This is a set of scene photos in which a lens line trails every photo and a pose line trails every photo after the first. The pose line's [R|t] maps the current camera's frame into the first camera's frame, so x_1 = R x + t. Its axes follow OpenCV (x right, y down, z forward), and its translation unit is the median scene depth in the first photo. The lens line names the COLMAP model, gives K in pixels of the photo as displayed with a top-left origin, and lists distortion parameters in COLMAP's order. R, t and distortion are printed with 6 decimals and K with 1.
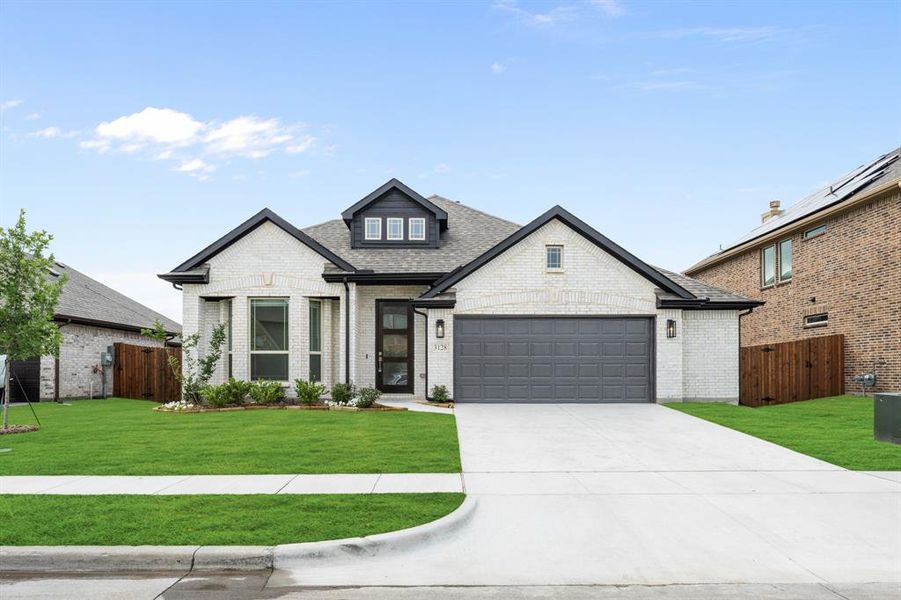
lens RADIAL K [[369.2, 0, 448.3], [0, 369.2, 305.5], [0, 0, 1]] dist [-0.001286, -0.000115]
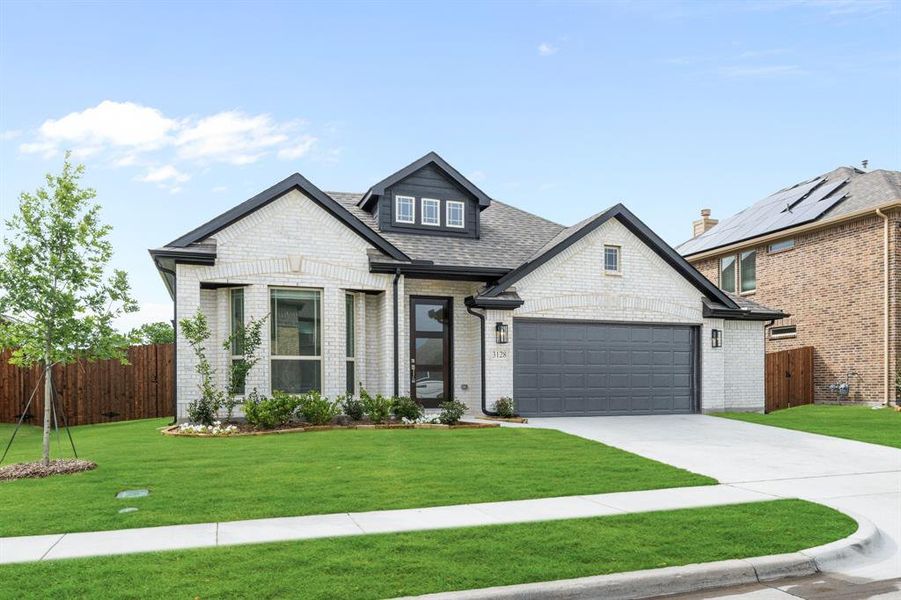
lens RADIAL K [[445.4, 0, 450.4], [0, 445.4, 303.0], [0, 0, 1]] dist [0.002181, 0.000503]
pose [[0.970490, 0.039679, 0.237855, -0.377826], [-0.039866, 0.999197, -0.004025, 0.001201], [-0.237824, -0.005577, 0.971292, 0.006904]]
